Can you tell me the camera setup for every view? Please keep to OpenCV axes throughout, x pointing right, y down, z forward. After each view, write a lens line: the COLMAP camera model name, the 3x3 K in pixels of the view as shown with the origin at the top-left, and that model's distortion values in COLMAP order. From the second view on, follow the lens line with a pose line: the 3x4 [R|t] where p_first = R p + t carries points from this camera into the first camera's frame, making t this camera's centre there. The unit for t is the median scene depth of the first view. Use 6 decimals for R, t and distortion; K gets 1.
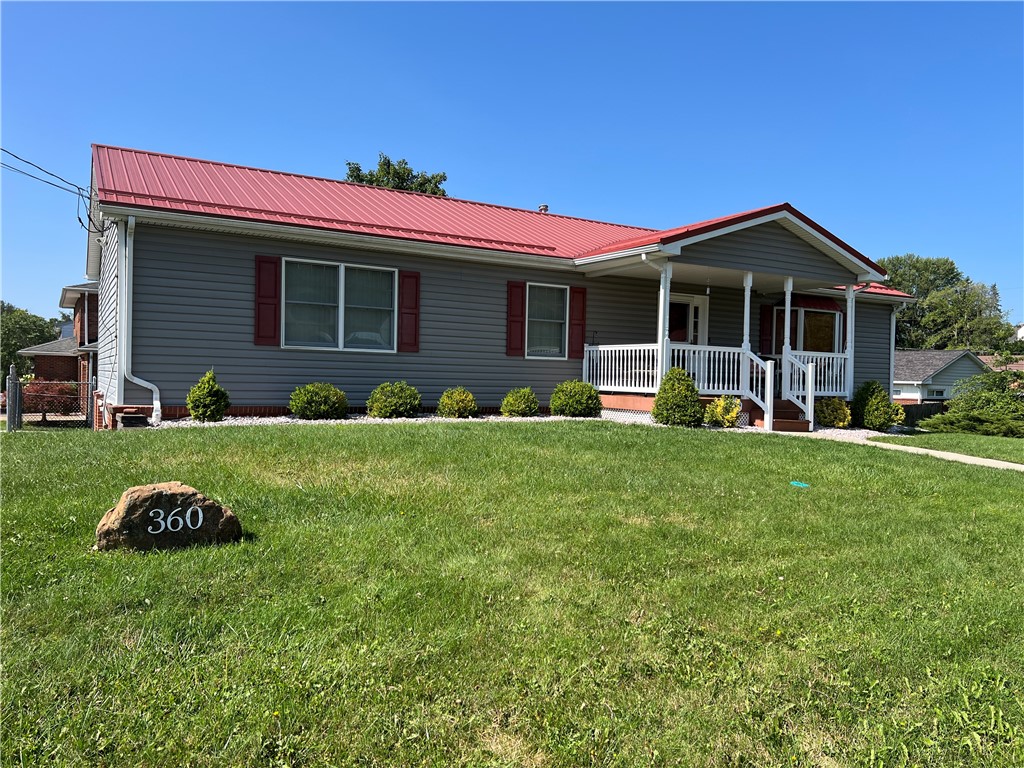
lens RADIAL K [[755.8, 0, 512.0], [0, 755.8, 384.0], [0, 0, 1]] dist [0.066379, -0.073536]
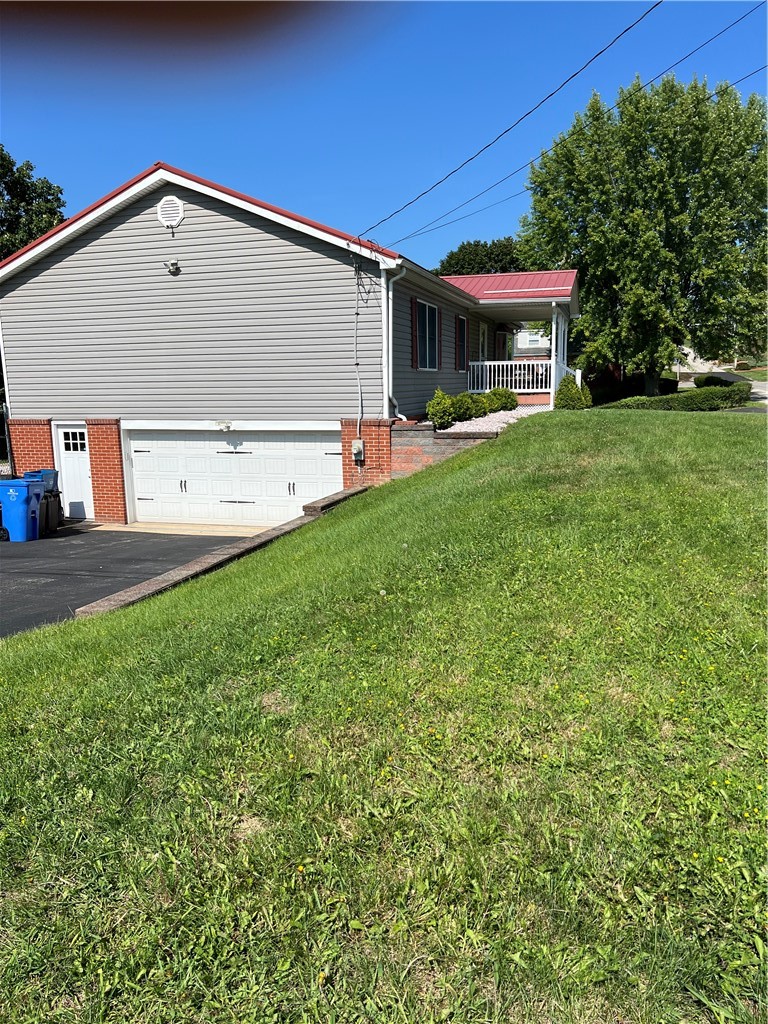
lens RADIAL K [[755.8, 0, 384.0], [0, 755.8, 512.0], [0, 0, 1]] dist [0.066379, -0.073536]
pose [[0.722645, -0.154110, 0.673820, -1.076997], [0.034063, 0.981584, 0.187968, -0.049222], [-0.690379, -0.112882, 0.714587, 0.070031]]
